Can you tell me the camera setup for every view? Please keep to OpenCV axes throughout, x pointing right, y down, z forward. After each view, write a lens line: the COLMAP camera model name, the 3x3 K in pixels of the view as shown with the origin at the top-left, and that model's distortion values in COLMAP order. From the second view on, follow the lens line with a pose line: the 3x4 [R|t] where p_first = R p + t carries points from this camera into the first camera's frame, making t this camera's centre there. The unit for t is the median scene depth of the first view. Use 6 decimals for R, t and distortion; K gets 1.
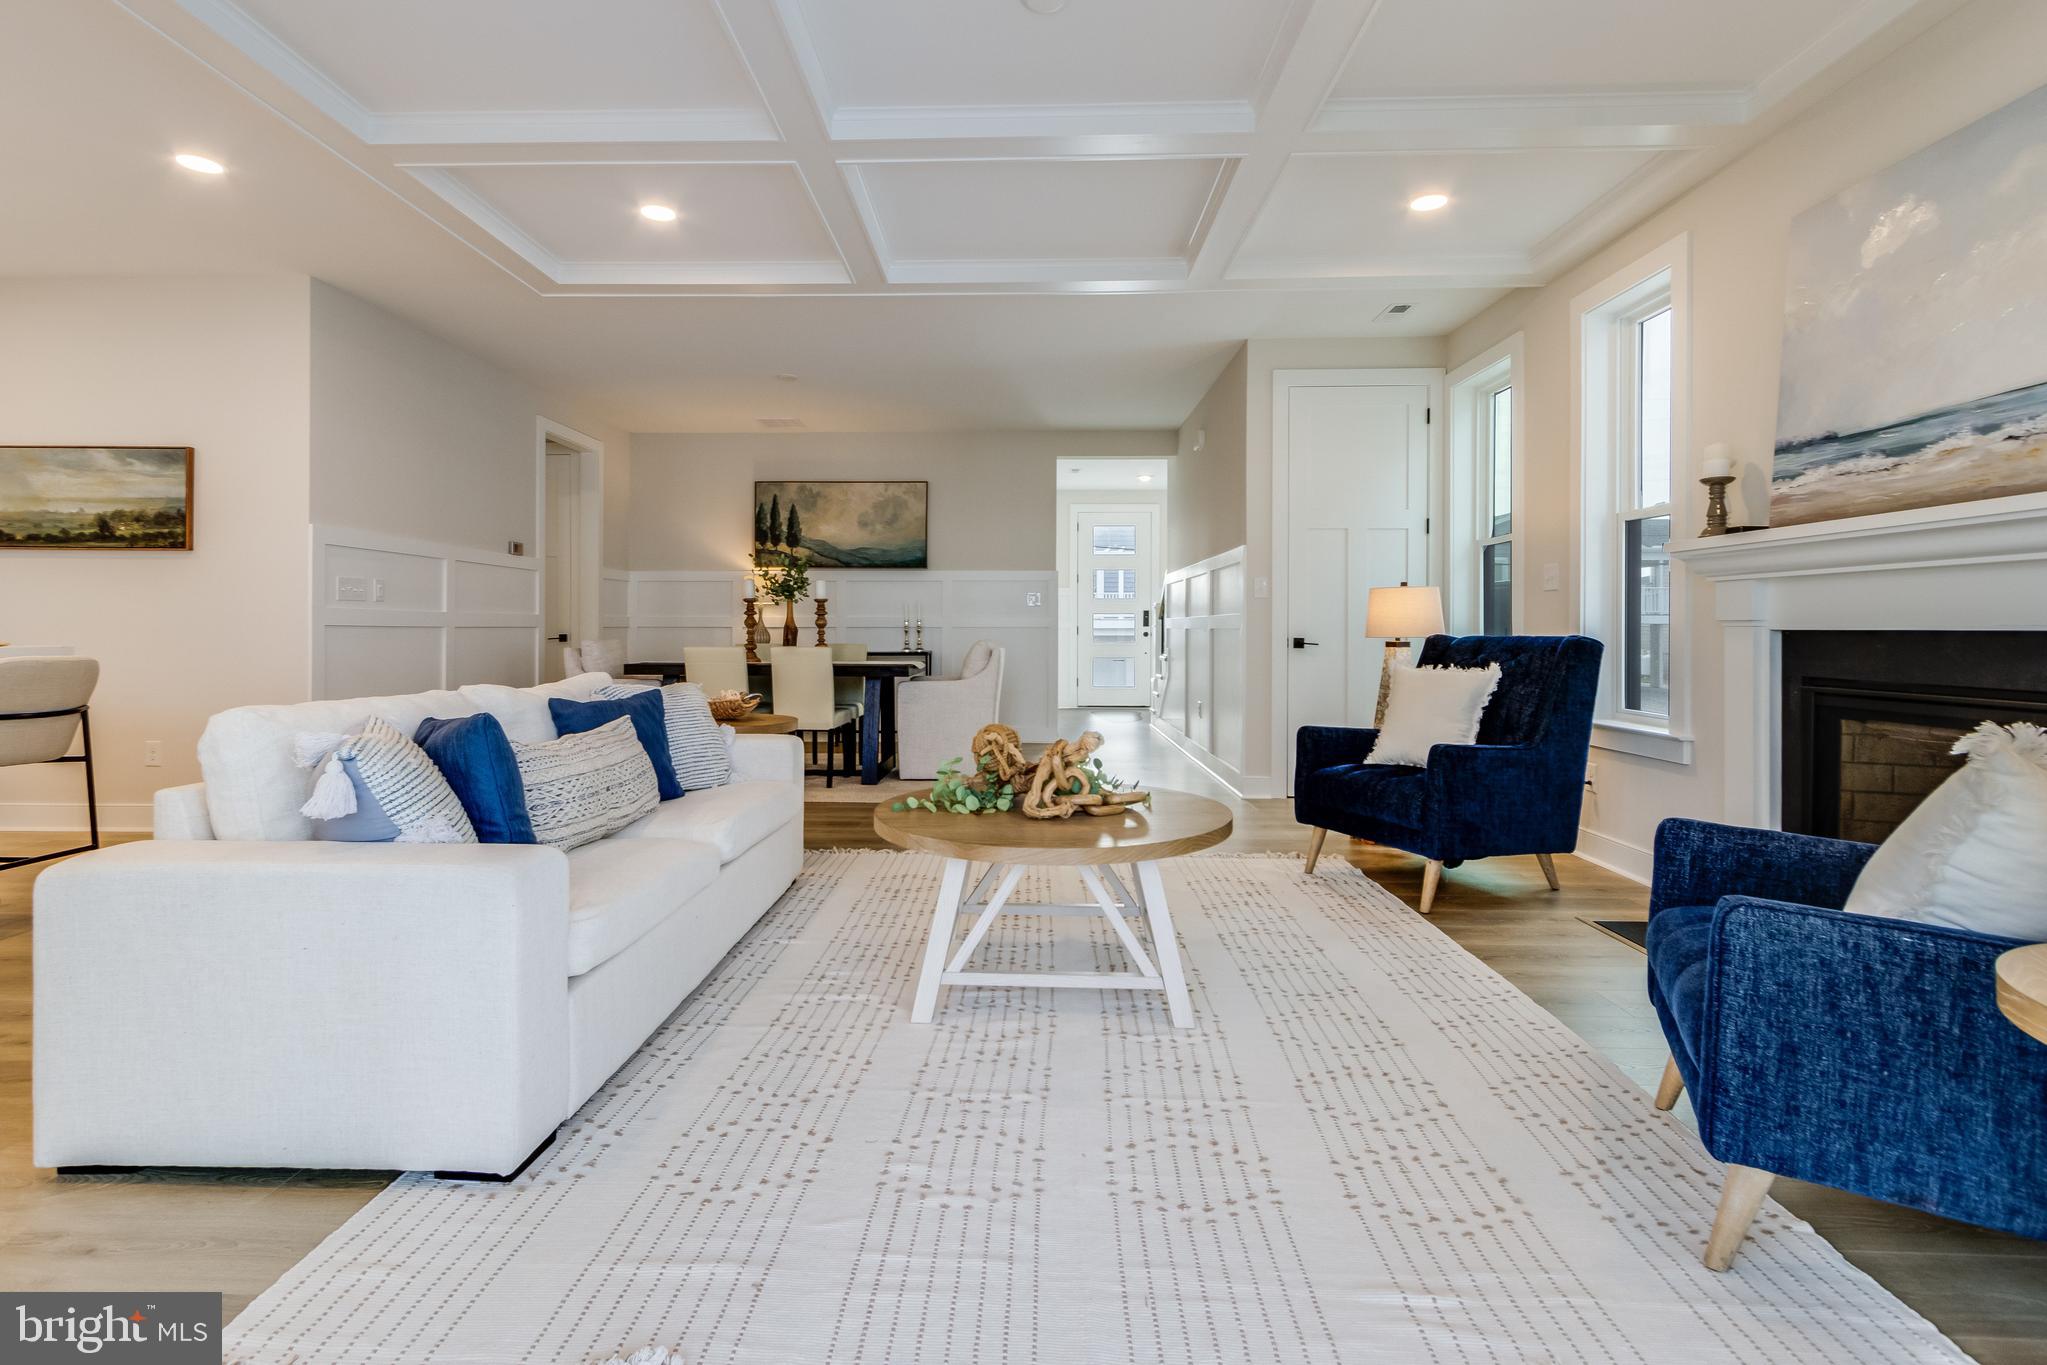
lens RADIAL K [[970.7, 0, 993.5], [0, 970.7, 625.4], [0, 0, 1]] dist [0.014221, -0.005181]
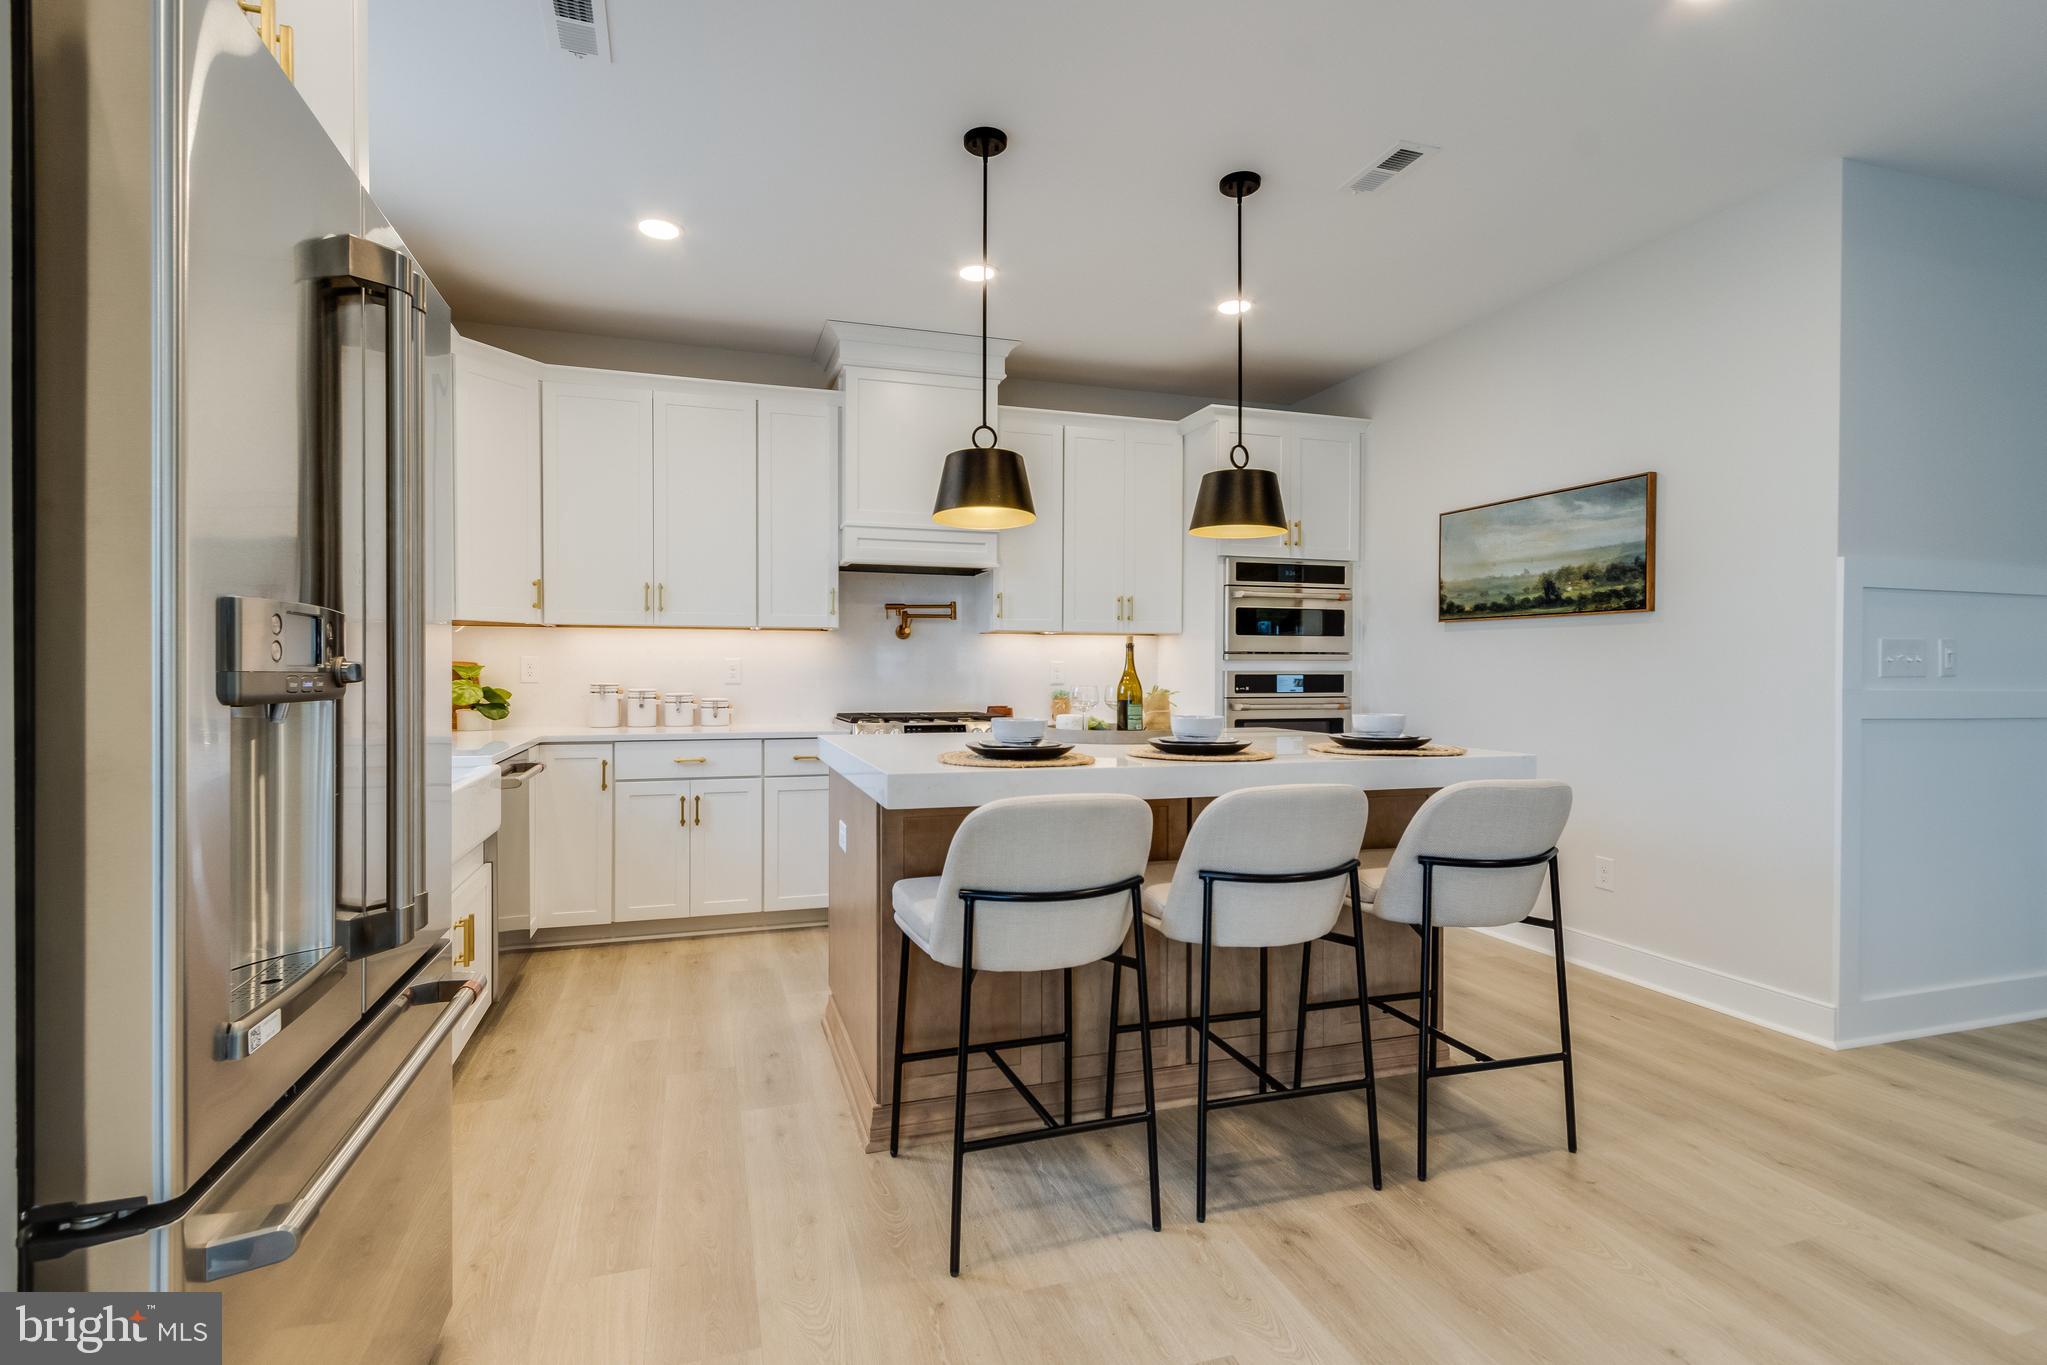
lens RADIAL K [[950.1, 0, 994.2], [0, 950.1, 681.3], [0, 0, 1]] dist [0.011961, -0.000267]
pose [[0.332477, 0.009375, -0.943065, -0.302236], [0.000920, 0.999947, 0.010265, -0.031375], [0.943111, -0.004281, 0.332450, 0.287099]]
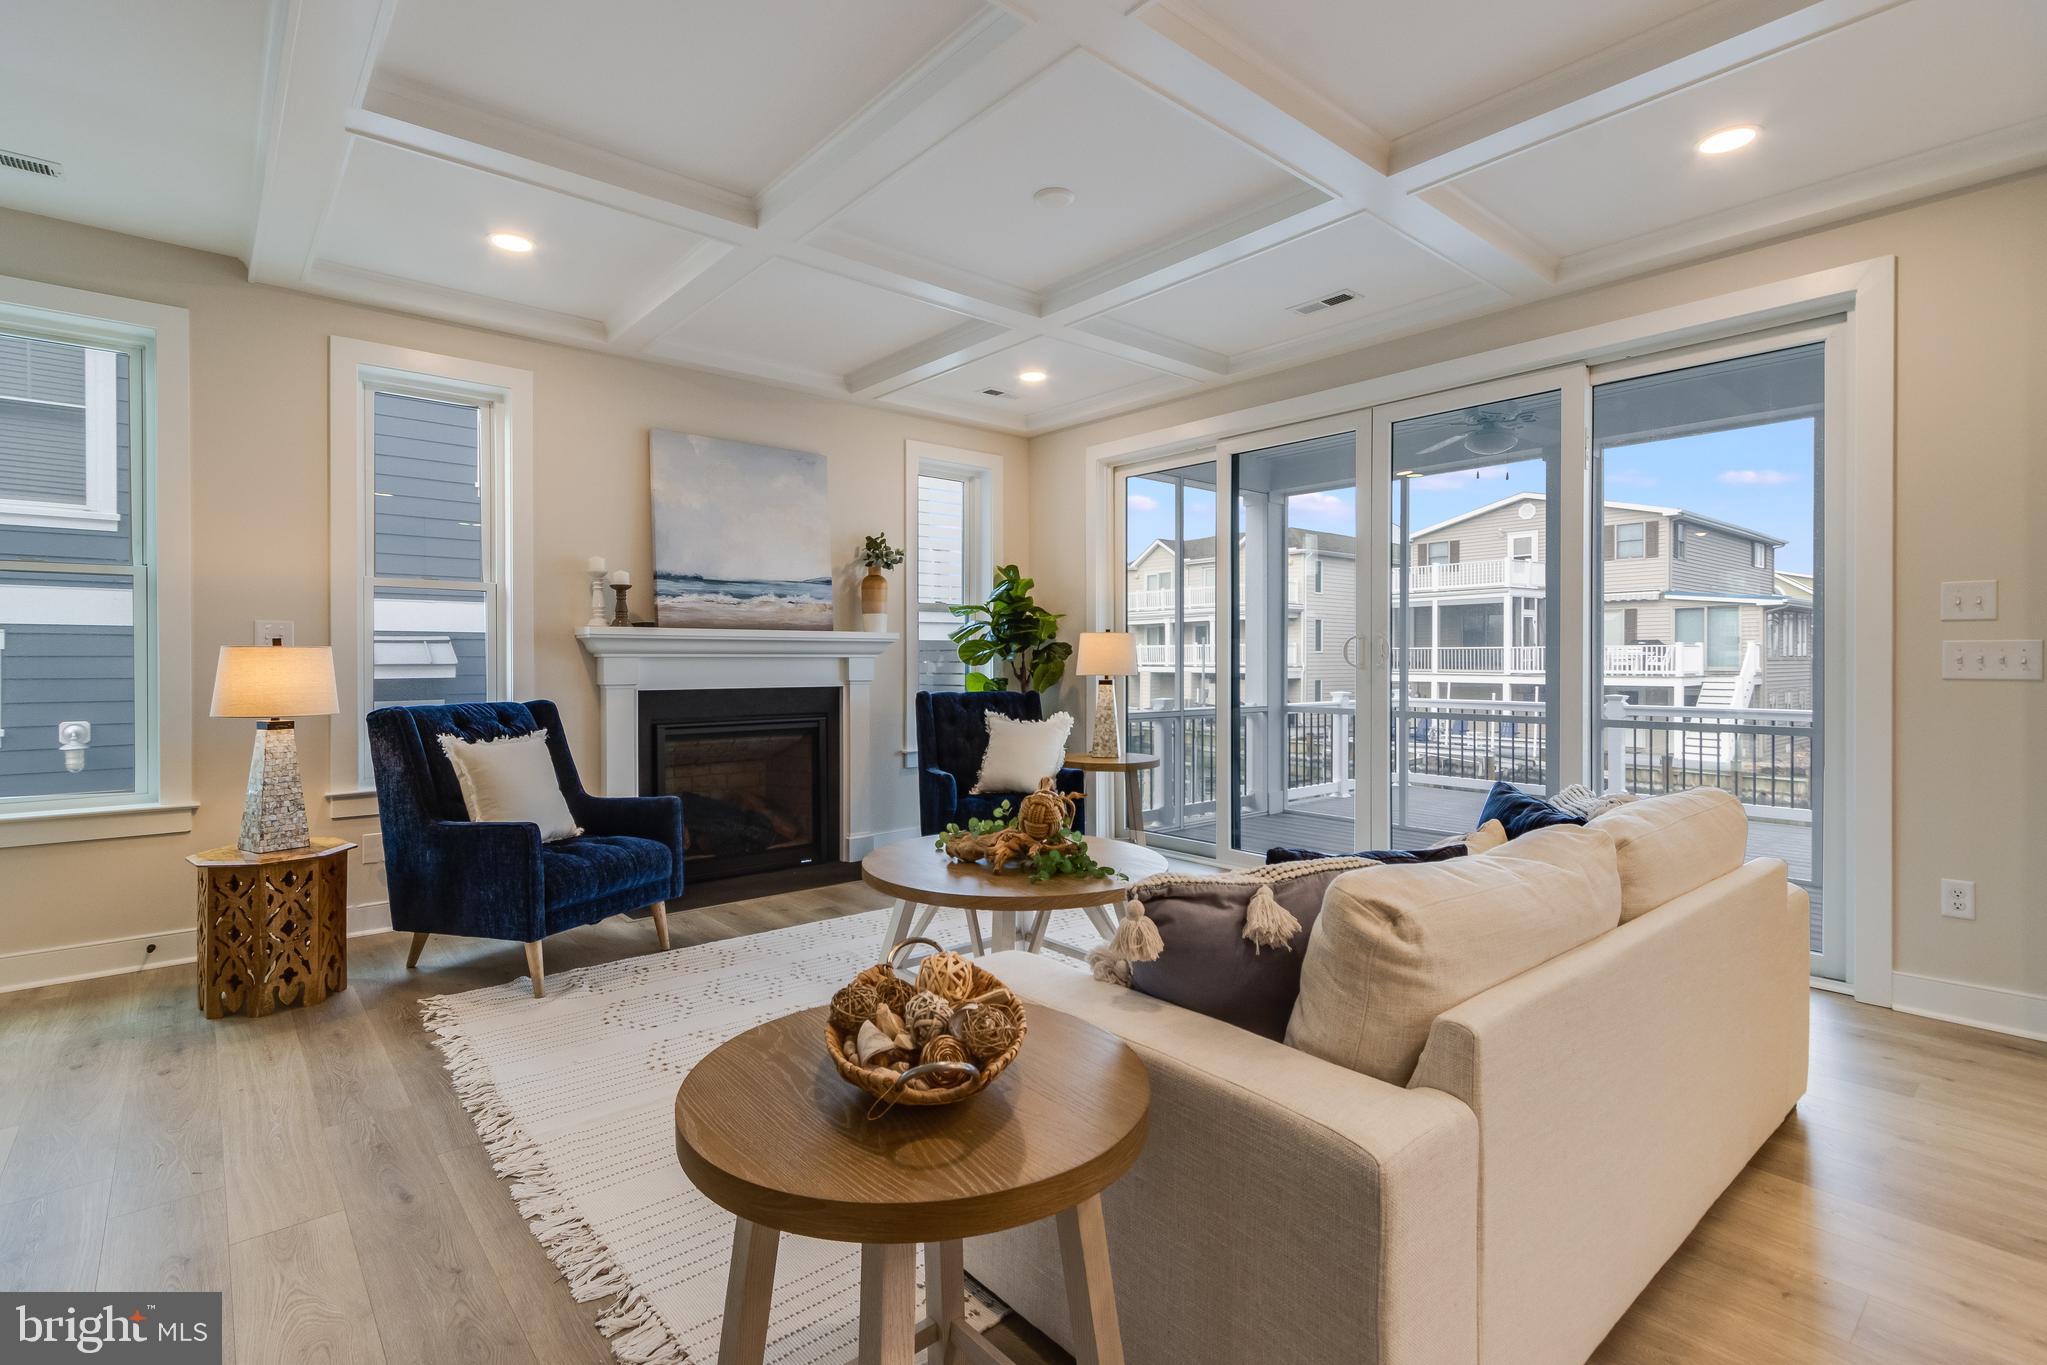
lens RADIAL K [[958.1, 0, 995.4], [0, 958.1, 665.3], [0, 0, 1]] dist [0.011347, 0.000409]
pose [[-0.668839, -0.005879, 0.743384, -0.453916], [-0.003249, 0.999982, 0.004985, -0.028793], [-0.743400, 0.000919, -0.668846, 1.044700]]
